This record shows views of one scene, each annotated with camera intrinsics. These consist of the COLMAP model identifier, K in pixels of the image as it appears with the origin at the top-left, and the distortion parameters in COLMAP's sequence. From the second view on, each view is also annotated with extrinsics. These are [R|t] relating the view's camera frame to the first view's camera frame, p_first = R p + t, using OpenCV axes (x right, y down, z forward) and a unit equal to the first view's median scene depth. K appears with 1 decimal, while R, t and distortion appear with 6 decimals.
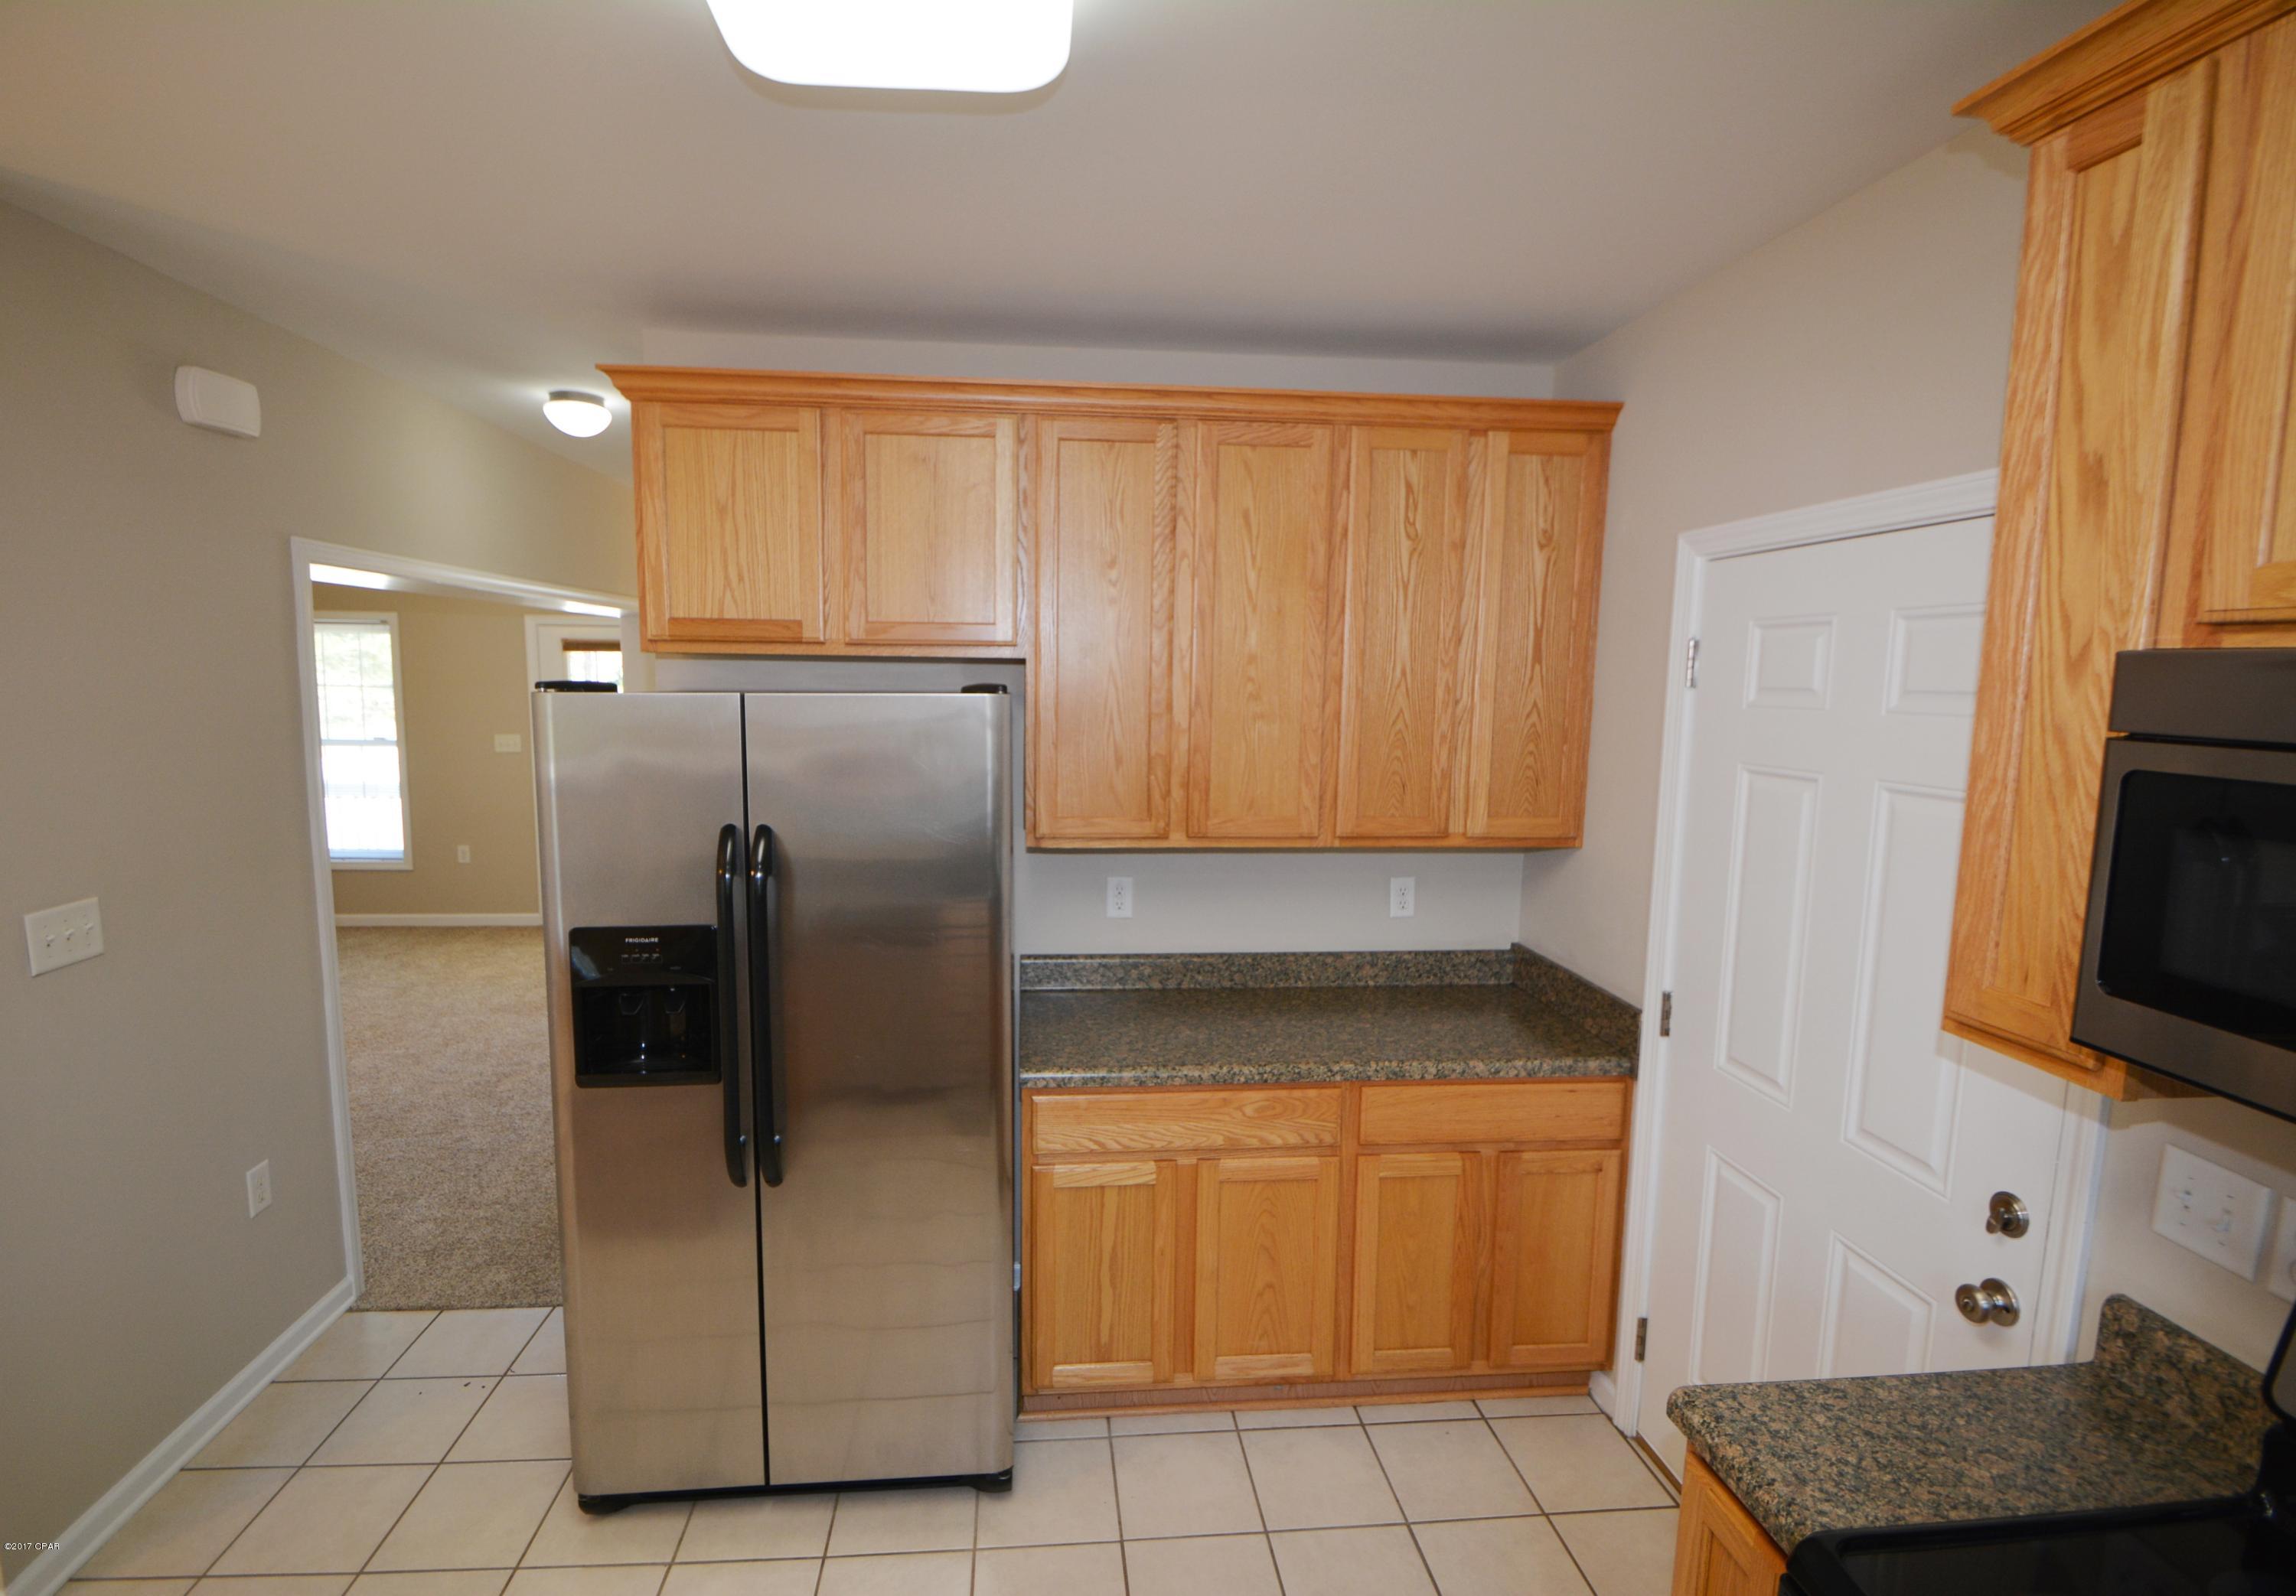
lens RADIAL K [[1093.9, 0, 1119.3], [0, 1093.9, 782.2], [0, 0, 1]] dist [-0.030692, 0.000226]
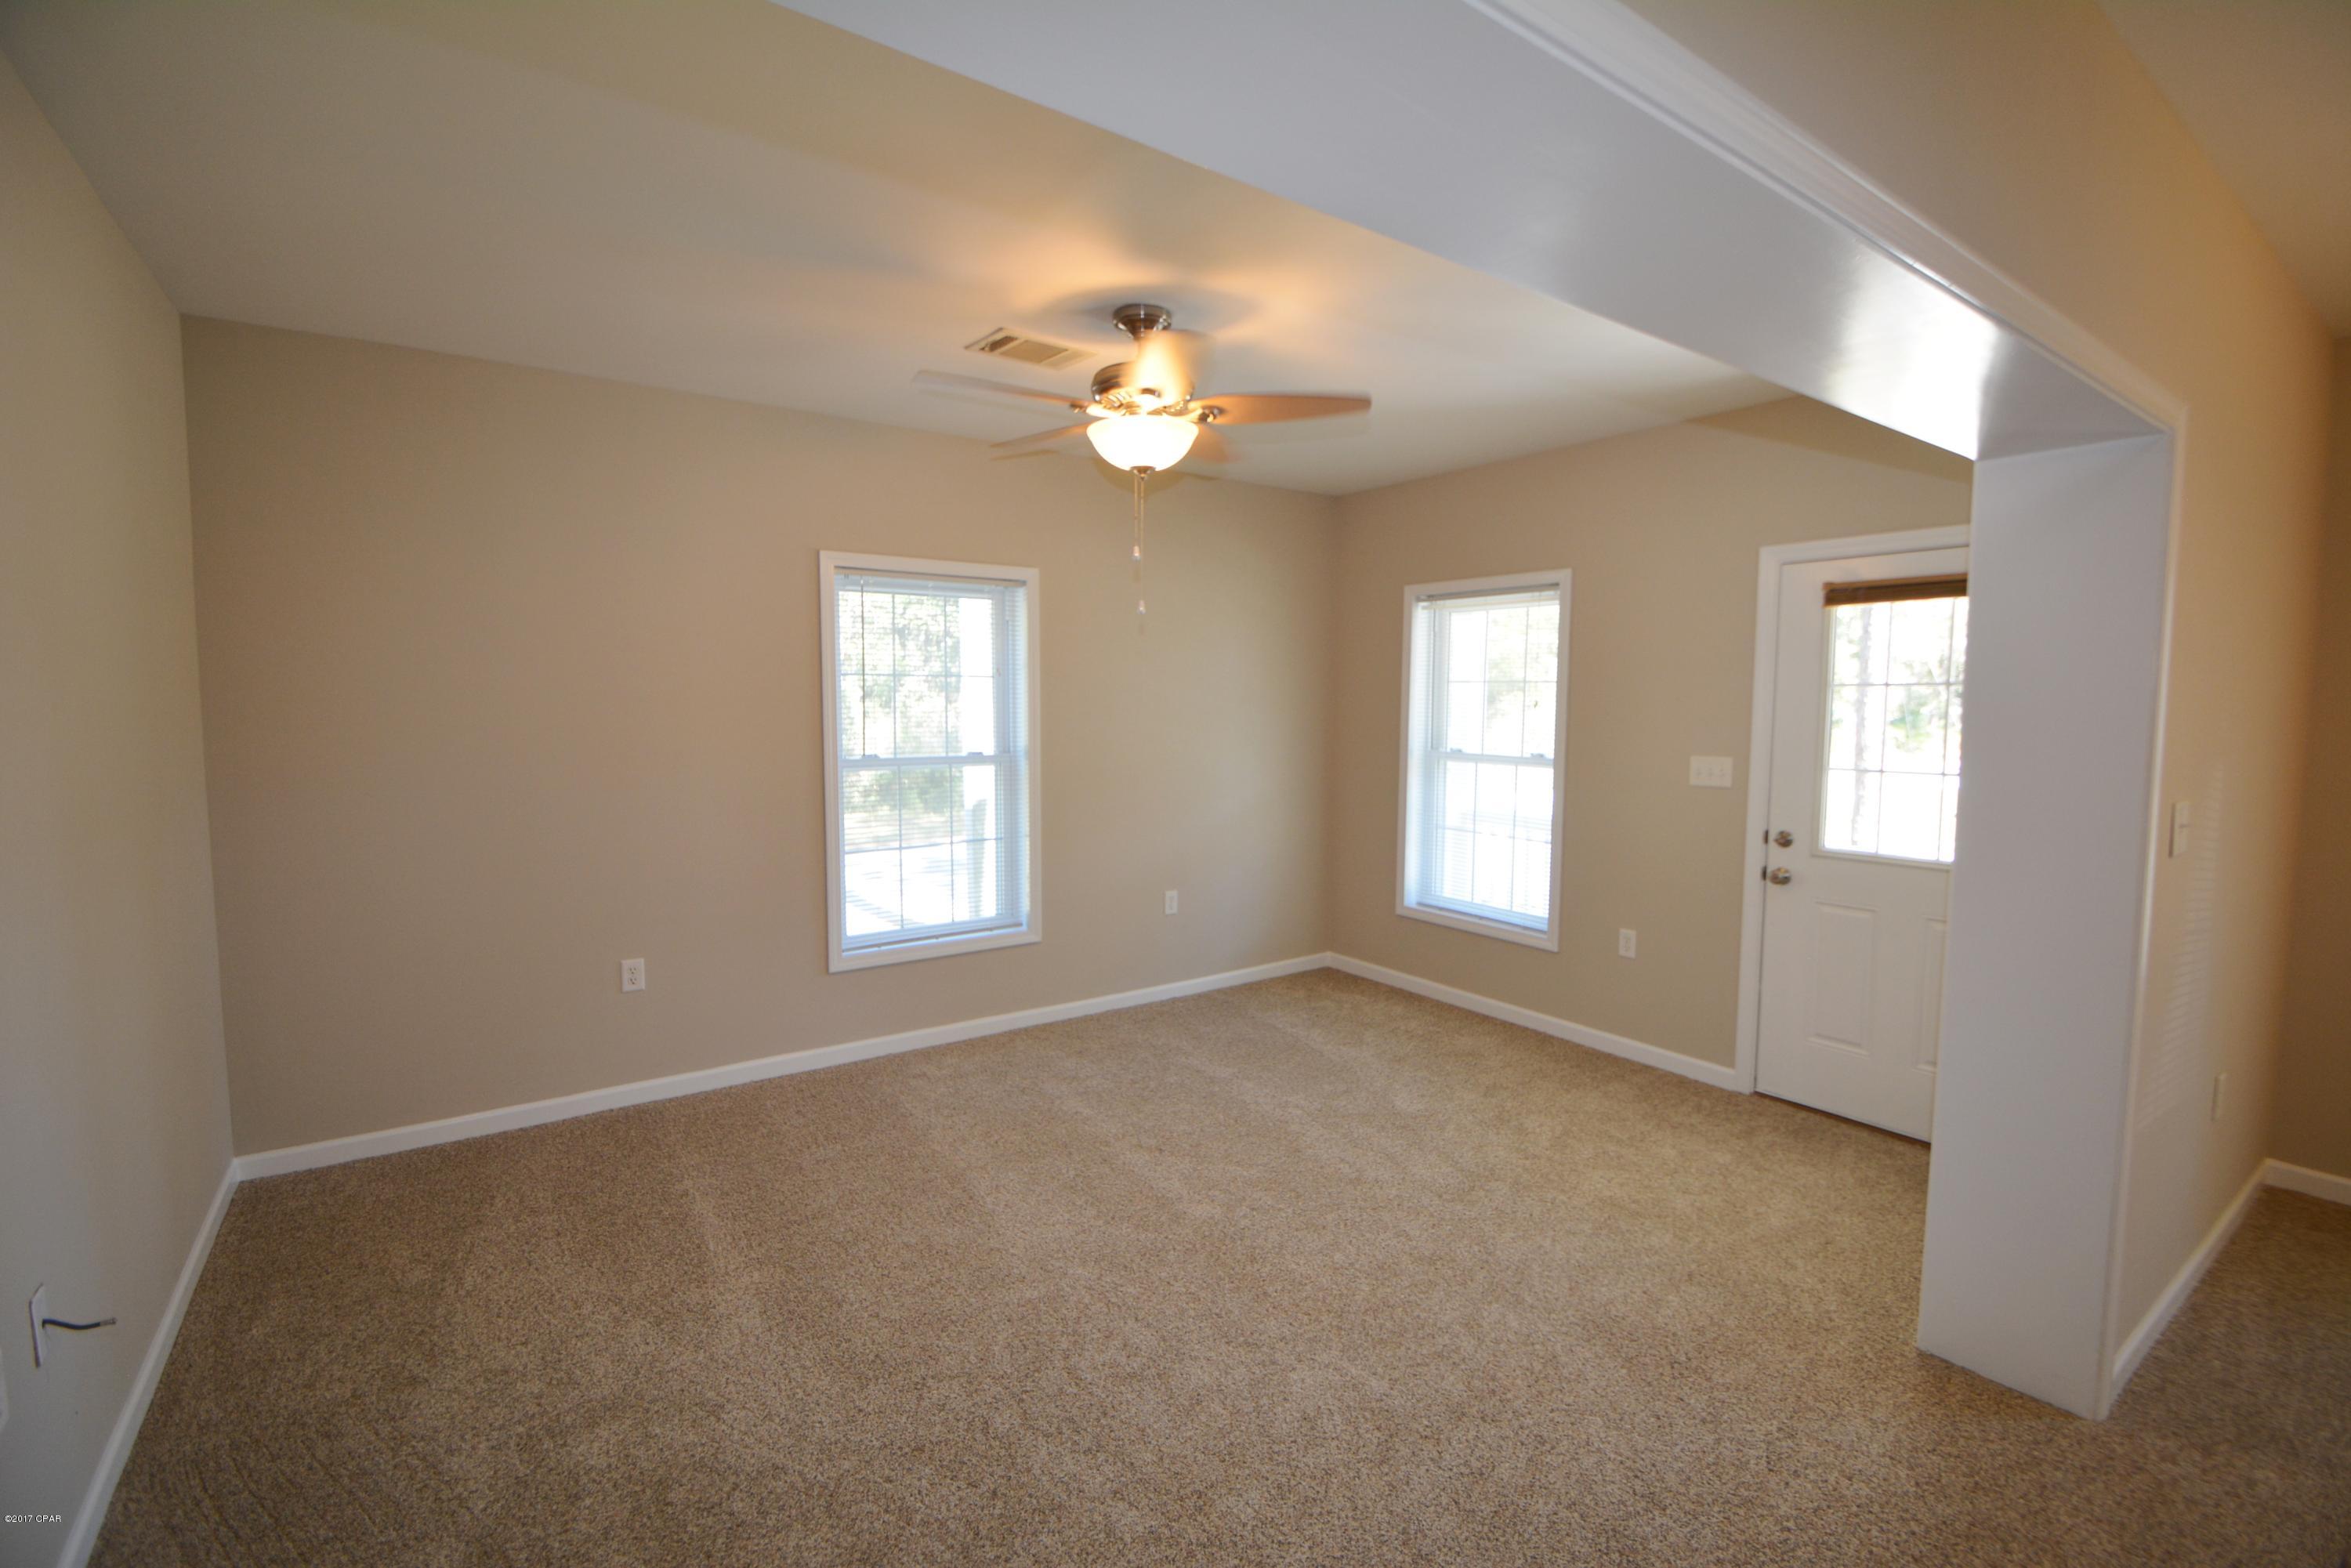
lens RADIAL K [[1034.0, 0, 1187.7], [0, 1034.0, 778.6], [0, 0, 1]] dist [-0.000023, -0.008866]
pose [[0.518244, 0.058567, -0.853225, -0.233390], [-0.091326, 0.995738, 0.012879, -0.013489], [0.850343, 0.071248, 0.521383, 0.467289]]
